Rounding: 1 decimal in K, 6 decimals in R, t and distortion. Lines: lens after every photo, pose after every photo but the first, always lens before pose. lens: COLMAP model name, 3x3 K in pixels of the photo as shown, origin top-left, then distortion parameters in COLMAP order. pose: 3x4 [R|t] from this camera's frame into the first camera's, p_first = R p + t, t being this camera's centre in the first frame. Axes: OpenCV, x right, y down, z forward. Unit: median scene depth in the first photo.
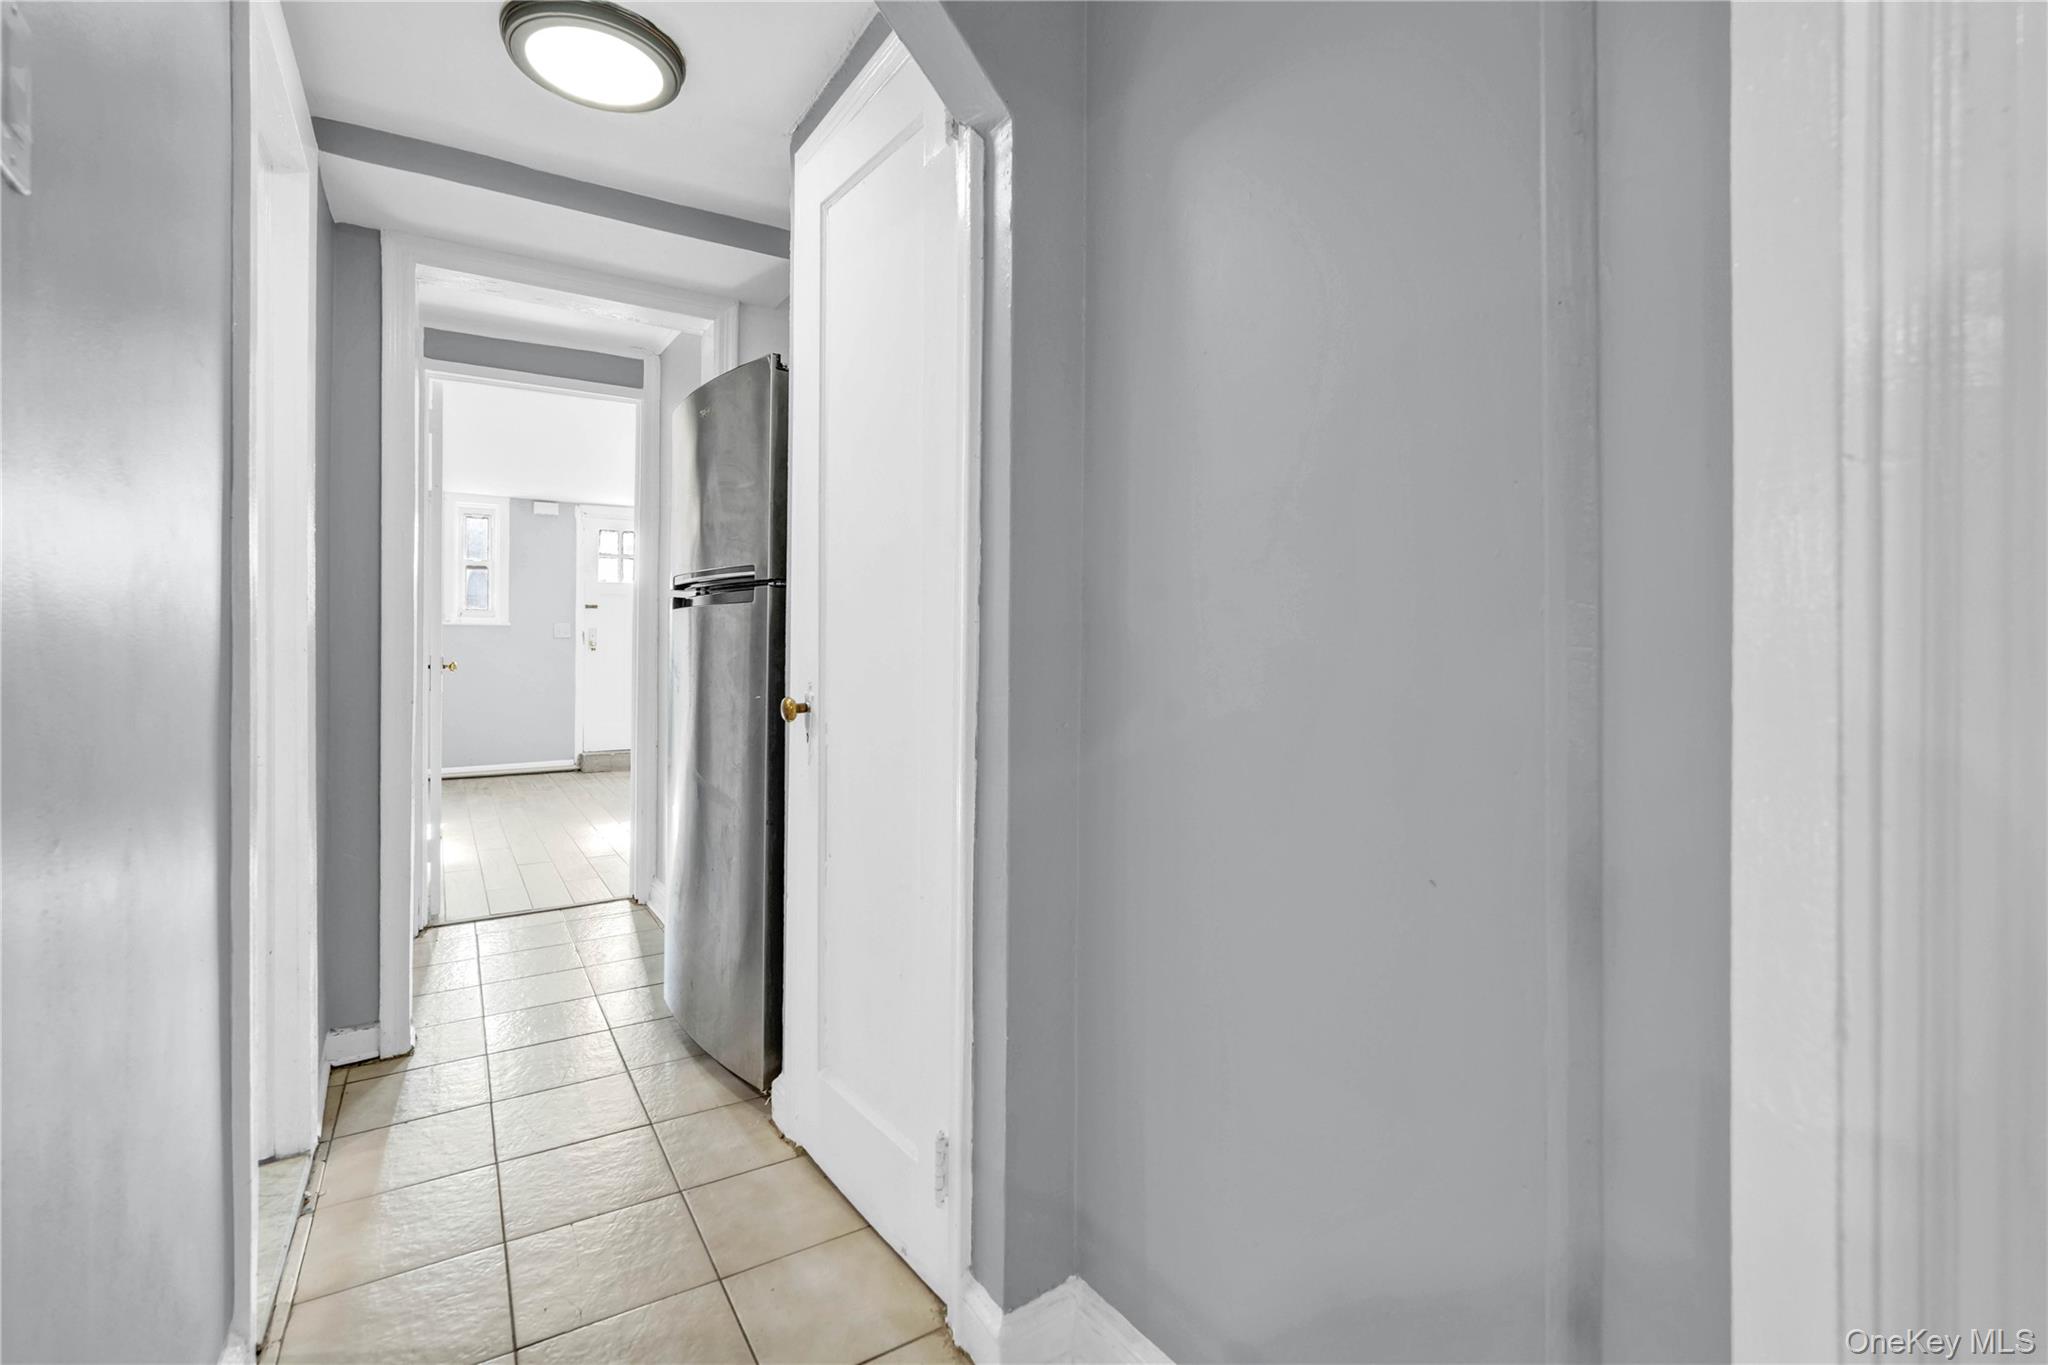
lens RADIAL K [[905.5, 0, 1029.2], [0, 905.5, 668.2], [0, 0, 1]] dist [0.002122, 0.000553]
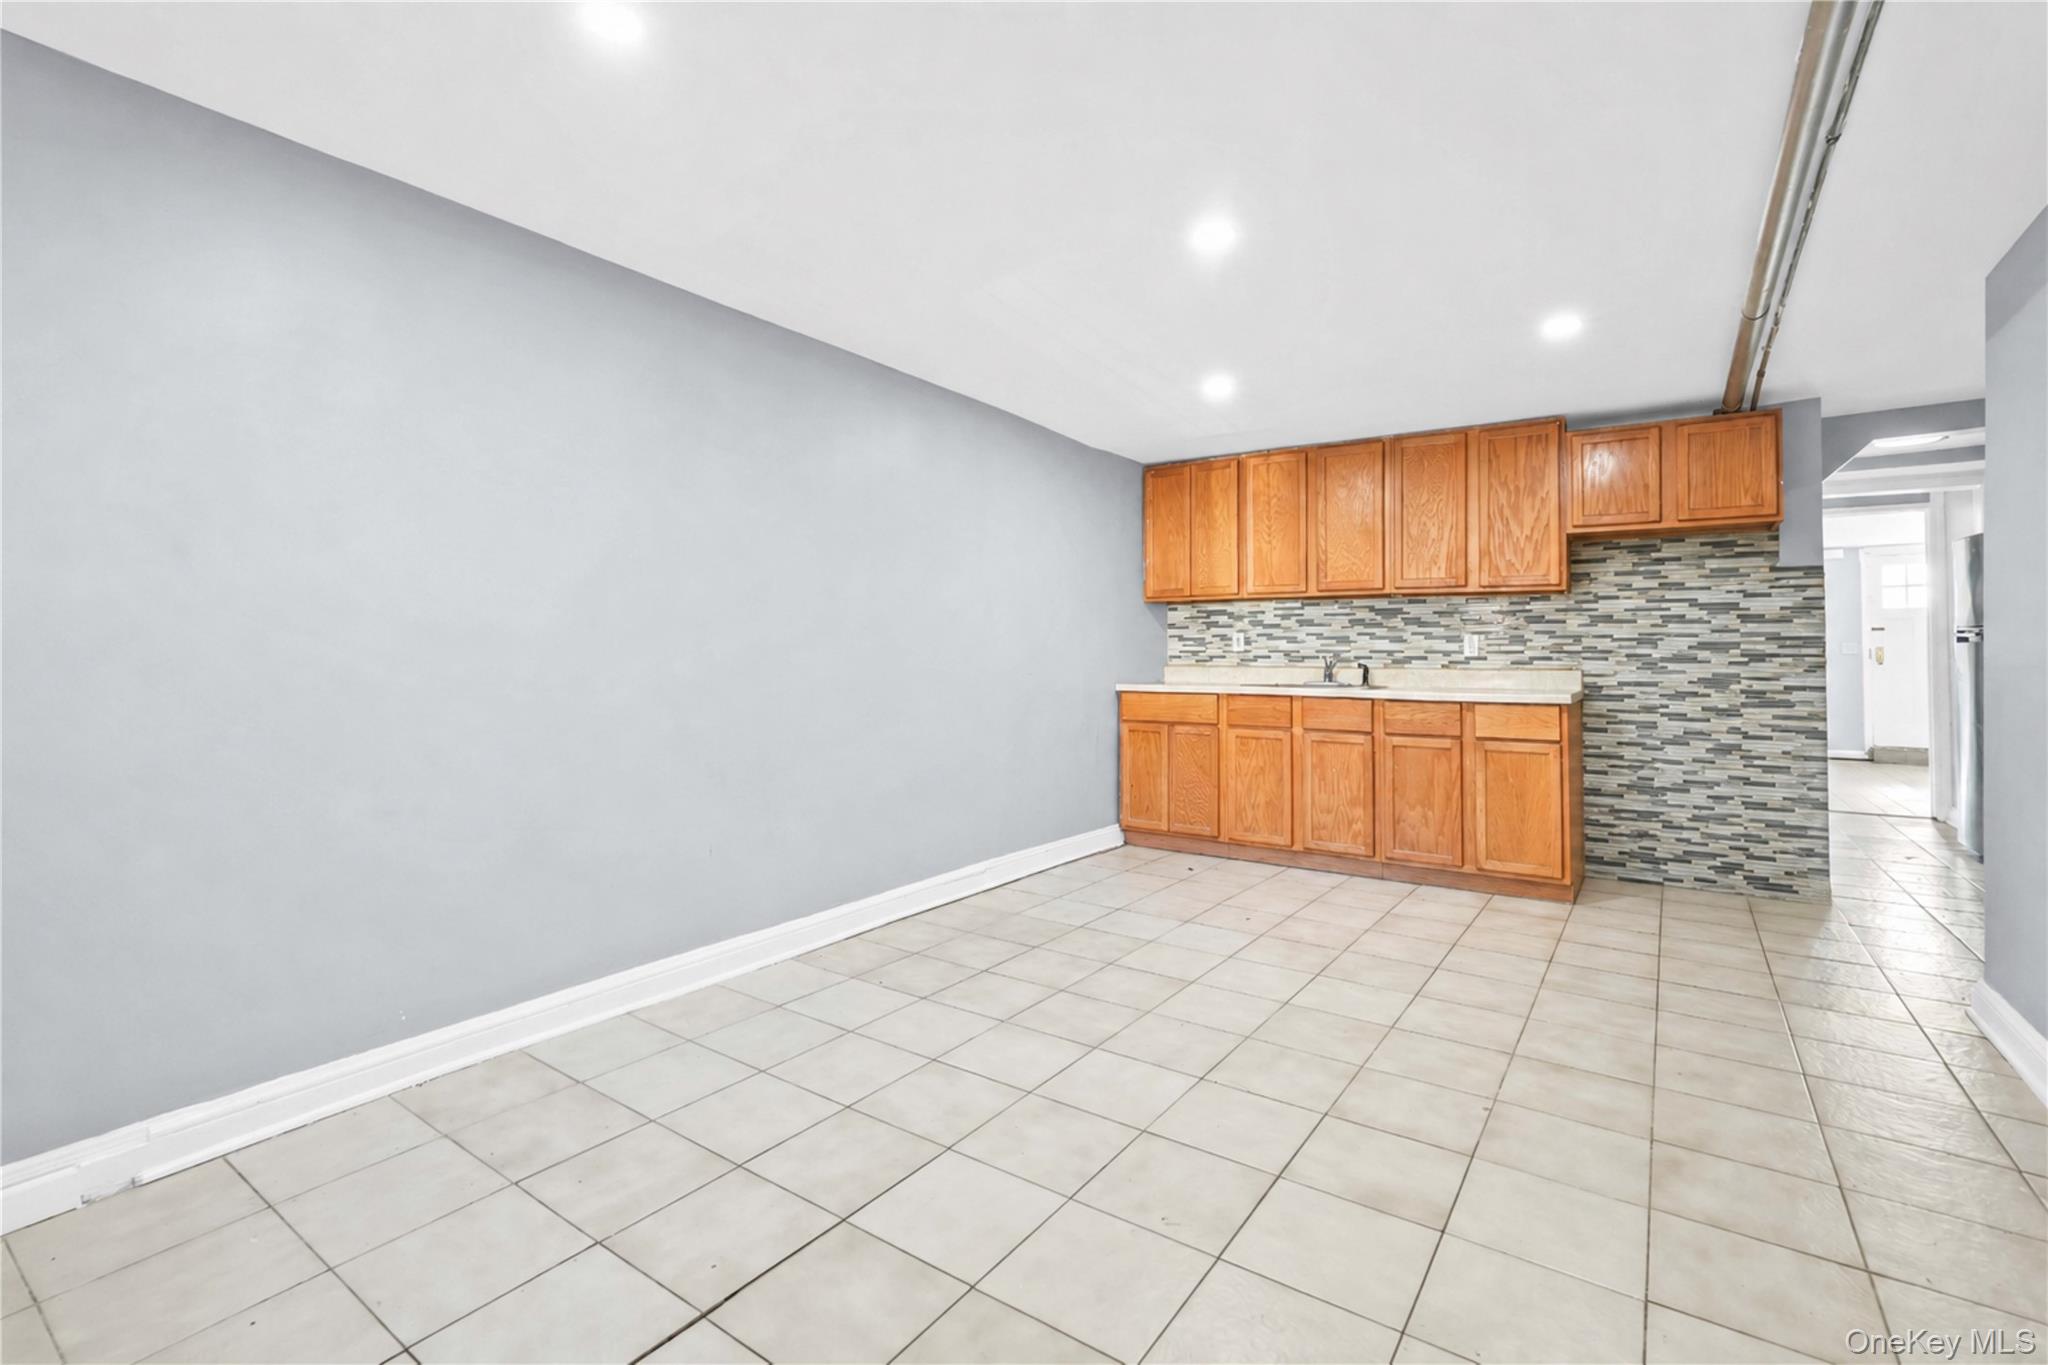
lens RADIAL K [[905.5, 0, 1029.2], [0, 905.5, 668.2], [0, 0, 1]] dist [0.002122, 0.000553]
pose [[0.377856, -0.028585, -0.925423, 0.454183], [0.010308, 0.999591, -0.026667, 0.014316], [0.925807, 0.000537, 0.377996, -1.094044]]
